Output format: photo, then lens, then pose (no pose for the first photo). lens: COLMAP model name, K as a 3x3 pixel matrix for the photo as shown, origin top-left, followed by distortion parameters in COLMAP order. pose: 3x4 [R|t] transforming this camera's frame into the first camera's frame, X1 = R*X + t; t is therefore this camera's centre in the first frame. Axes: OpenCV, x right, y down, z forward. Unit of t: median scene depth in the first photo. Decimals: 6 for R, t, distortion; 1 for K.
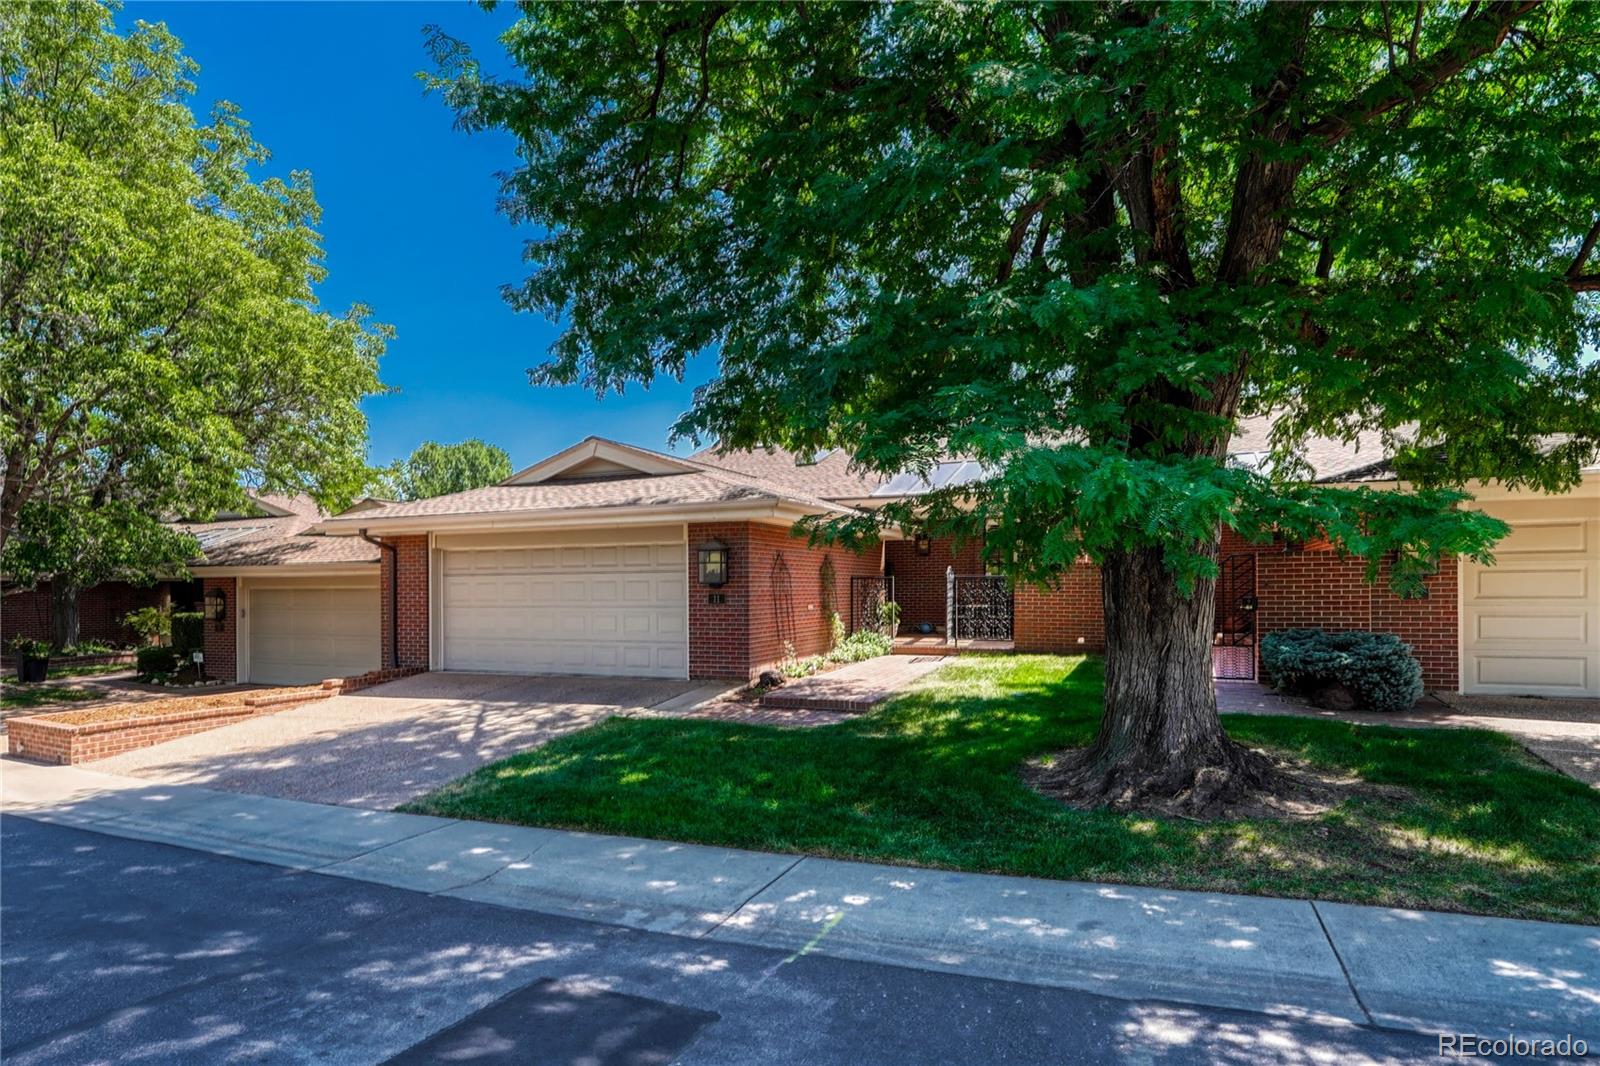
lens RADIAL K [[851.2, 0, 799.9], [0, 851.2, 527.3], [0, 0, 1]] dist [-0.002549, 0.001406]
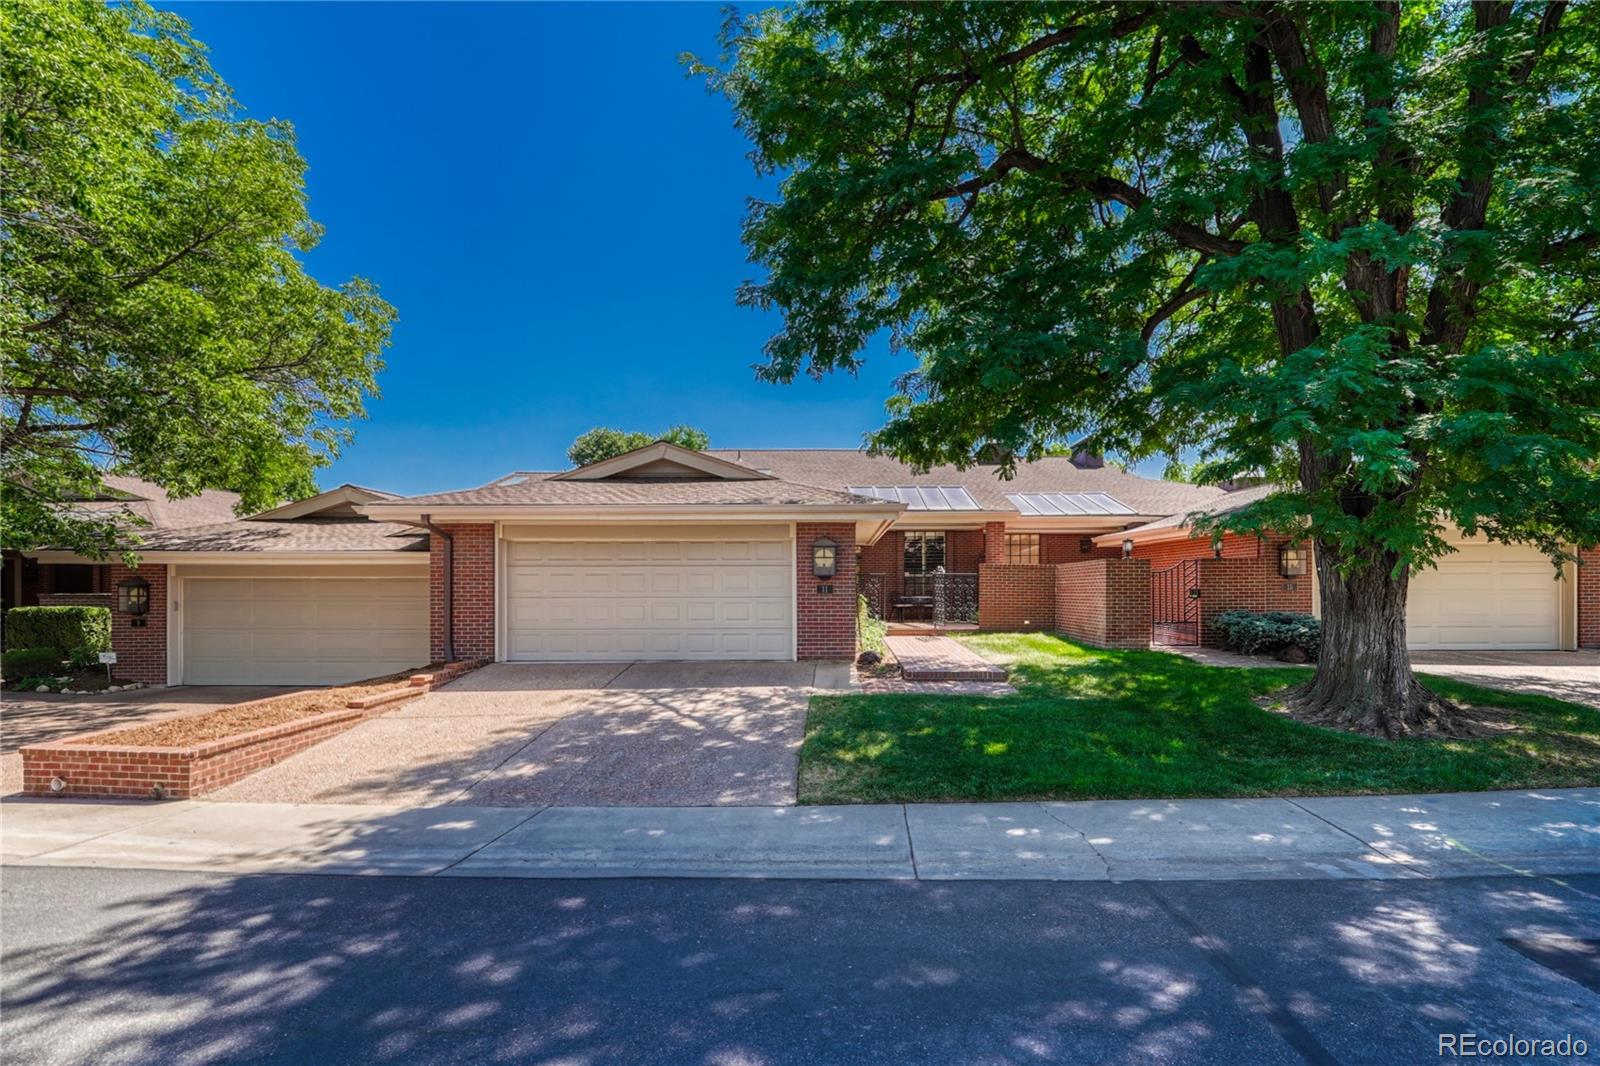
lens RADIAL K [[650.5, 0, 800.1], [0, 650.5, 543.9], [0, 0, 1]] dist [-0.003985, 0.000341]
pose [[0.923134, 0.031792, 0.383161, -0.565854], [-0.032978, 0.999450, -0.003476, 0.032480], [-0.383061, -0.009428, 0.923675, 0.244472]]
